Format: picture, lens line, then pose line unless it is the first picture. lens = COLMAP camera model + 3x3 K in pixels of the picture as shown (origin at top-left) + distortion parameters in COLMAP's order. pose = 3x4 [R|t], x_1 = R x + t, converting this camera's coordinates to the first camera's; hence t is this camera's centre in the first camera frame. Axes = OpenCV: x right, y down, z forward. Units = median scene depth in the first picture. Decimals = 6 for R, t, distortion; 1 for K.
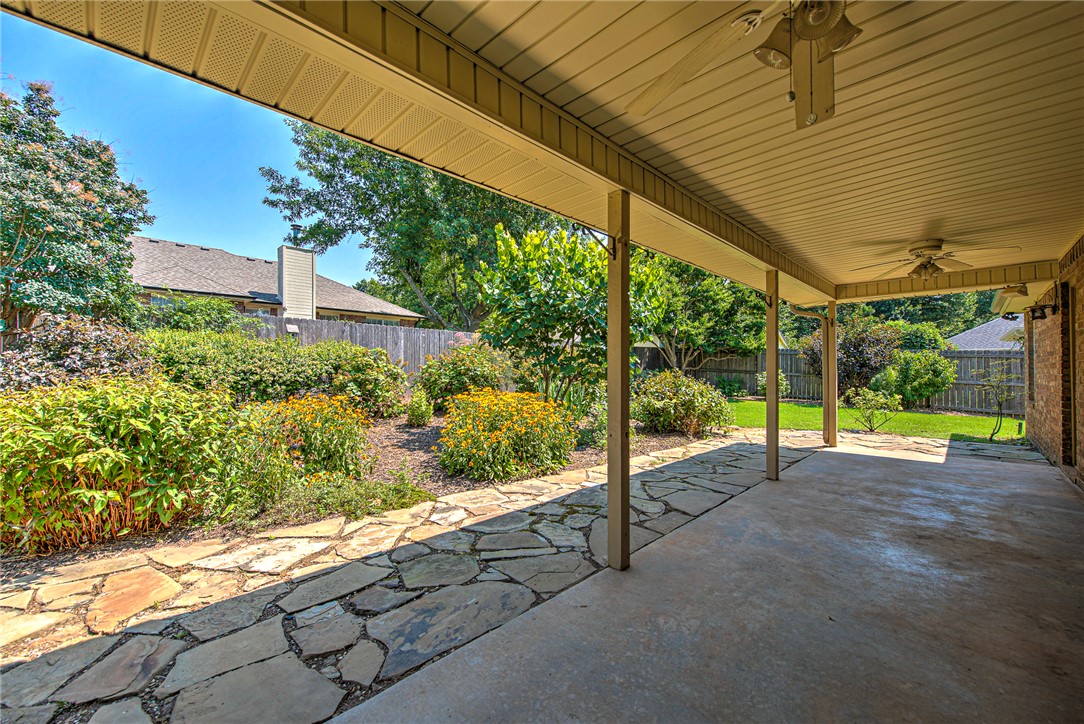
lens RADIAL K [[432.2, 0, 541.3], [0, 432.2, 367.7], [0, 0, 1]] dist [-0.007653, -0.000065]
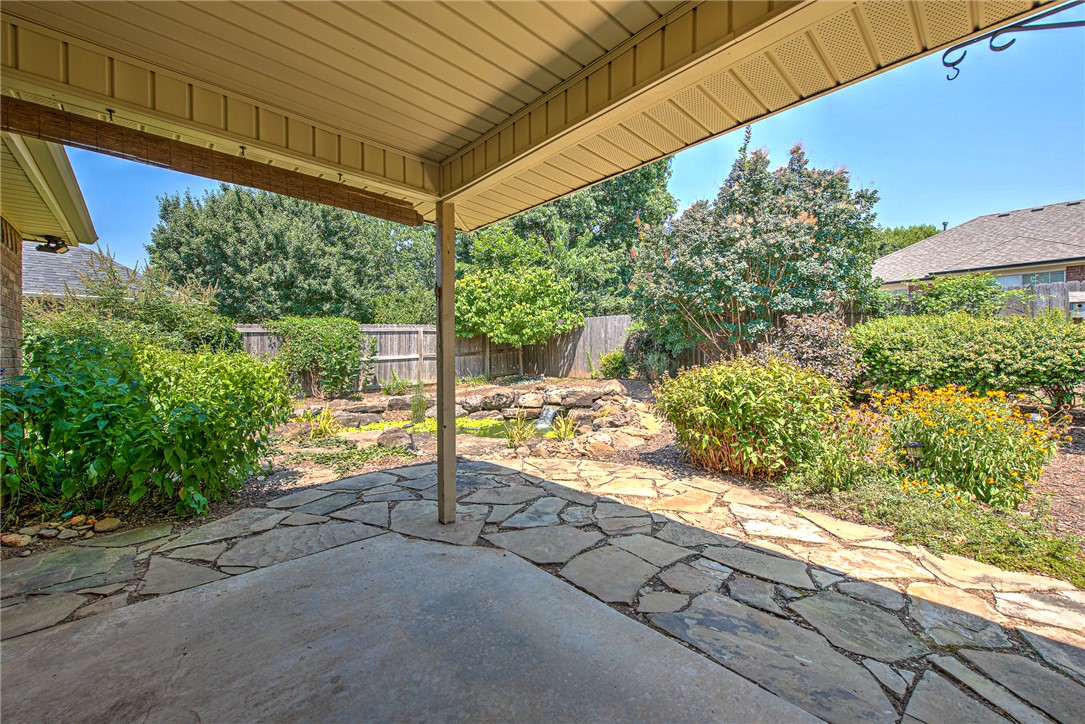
lens RADIAL K [[432.6, 0, 544.3], [0, 432.6, 360.1], [0, 0, 1]] dist [-0.007653, -0.000065]
pose [[-0.054724, 0.011167, -0.998439, 0.461715], [0.004772, 0.999929, 0.010922, 0.002082], [0.998490, -0.004167, -0.054774, 0.440863]]
